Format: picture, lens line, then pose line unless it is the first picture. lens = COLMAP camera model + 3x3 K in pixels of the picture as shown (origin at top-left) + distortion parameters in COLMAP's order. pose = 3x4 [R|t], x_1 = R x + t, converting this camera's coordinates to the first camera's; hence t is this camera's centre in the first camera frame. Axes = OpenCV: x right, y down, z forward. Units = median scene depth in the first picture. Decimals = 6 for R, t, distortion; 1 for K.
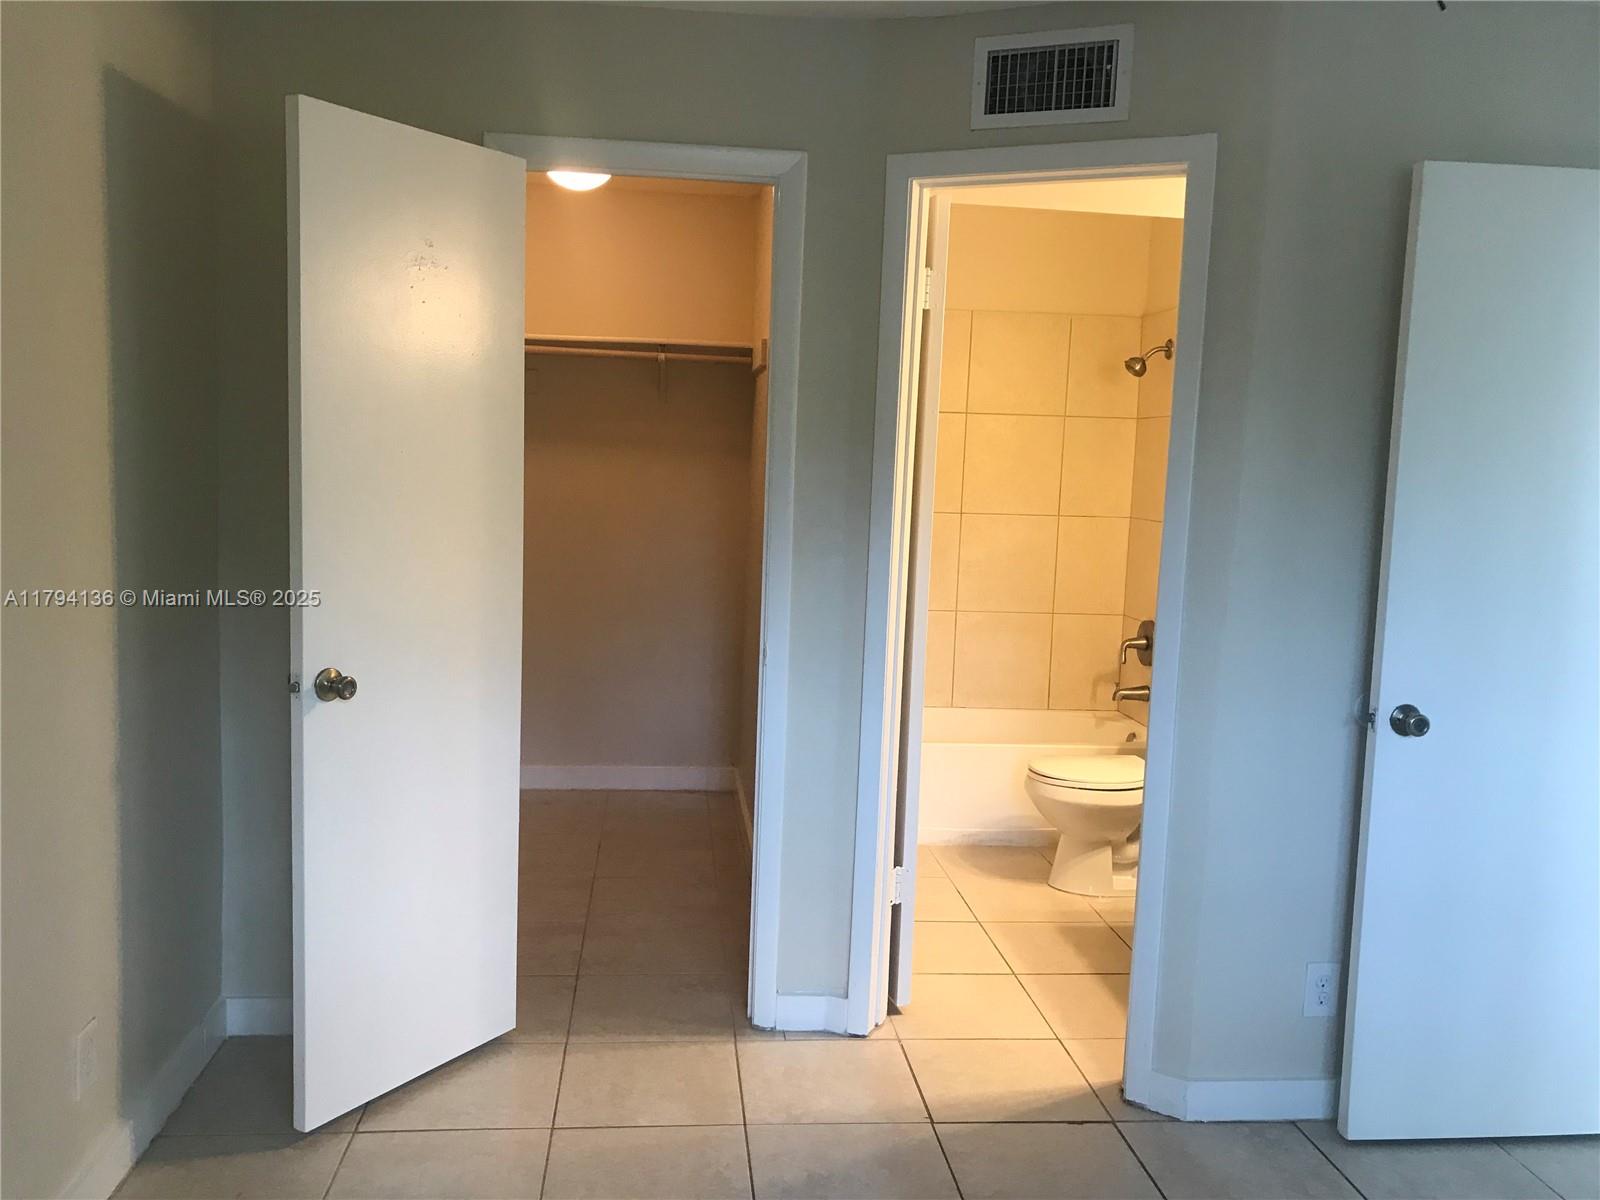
lens RADIAL K [[1326.9, 0, 797.4], [0, 1326.9, 597.7], [0, 0, 1]] dist [0.005790, 0.039079]
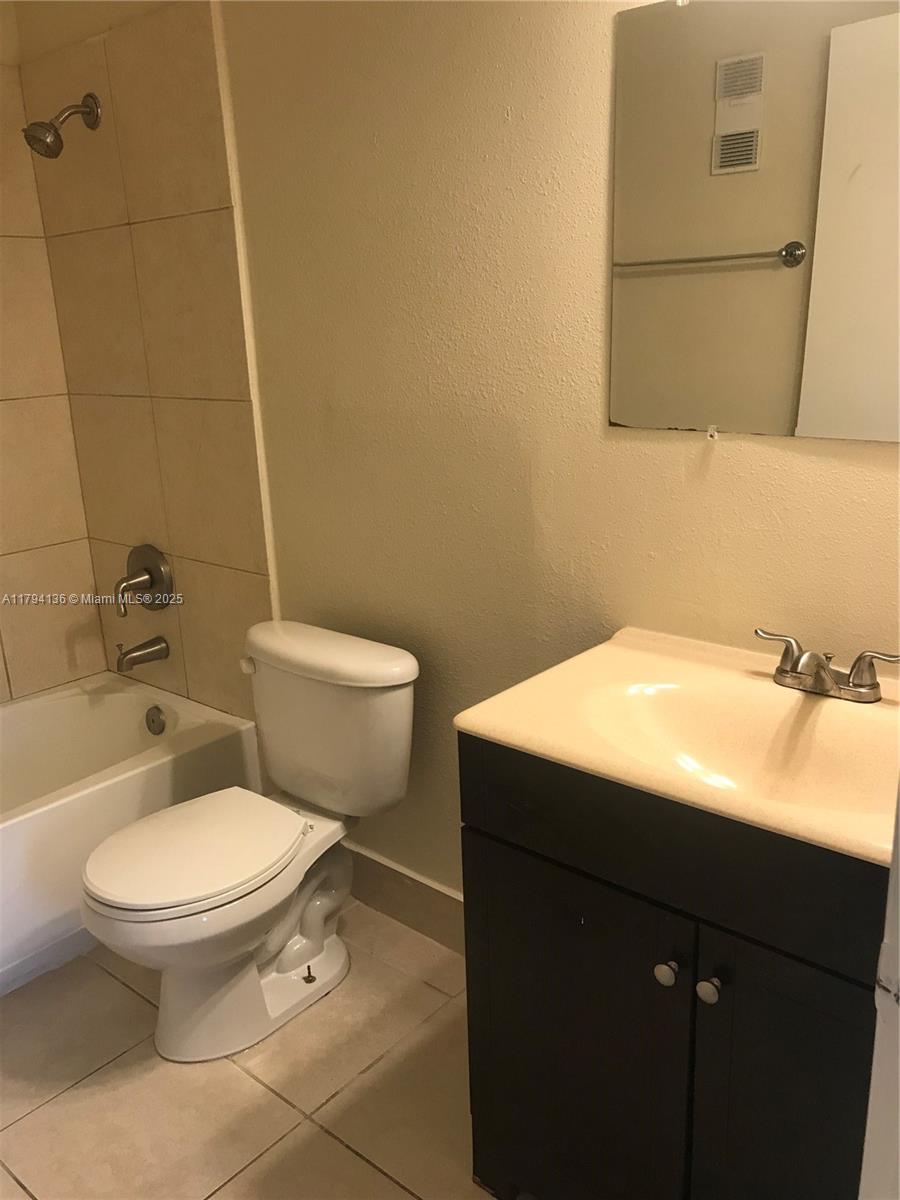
lens RADIAL K [[995.1, 0, 444.2], [0, 995.1, 607.3], [0, 0, 1]] dist [0.005790, 0.039079]
pose [[0.735160, -0.255135, 0.628049, 0.047888], [0.153093, 0.965023, 0.212823, -0.037735], [-0.660380, -0.060310, 0.748506, 0.512700]]
